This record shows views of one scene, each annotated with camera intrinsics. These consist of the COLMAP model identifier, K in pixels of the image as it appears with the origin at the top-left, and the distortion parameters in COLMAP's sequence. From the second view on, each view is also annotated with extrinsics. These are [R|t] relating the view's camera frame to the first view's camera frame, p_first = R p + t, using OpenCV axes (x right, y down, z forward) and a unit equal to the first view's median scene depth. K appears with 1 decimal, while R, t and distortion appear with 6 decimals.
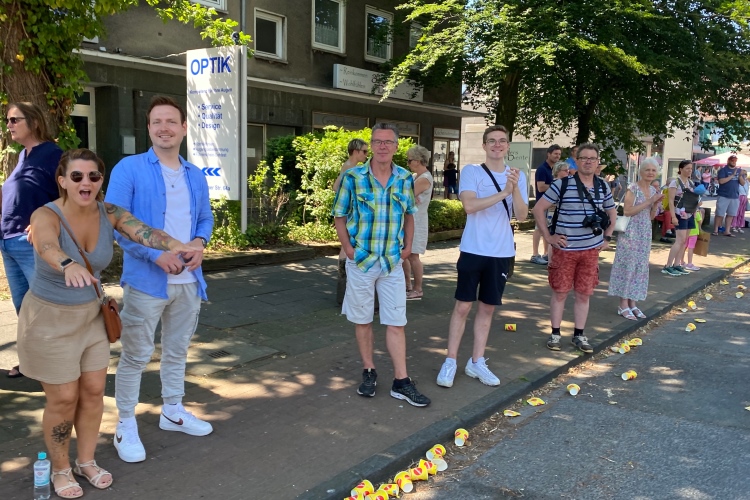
lens RADIAL K [[582.4, 0, 375.0], [0, 582.4, 250.0], [0, 0, 1]] dist [0.081506, -0.167794]
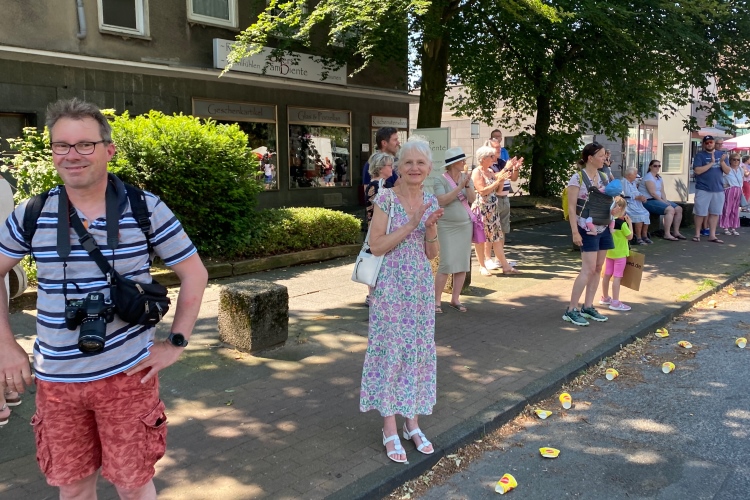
lens RADIAL K [[582.4, 0, 375.0], [0, 582.4, 250.0], [0, 0, 1]] dist [0.081506, -0.167794]
pose [[0.998828, -0.026393, -0.040576, 0.189948], [0.026628, 0.999632, 0.005255, -0.027617], [0.040422, -0.006330, 0.999163, 0.215521]]
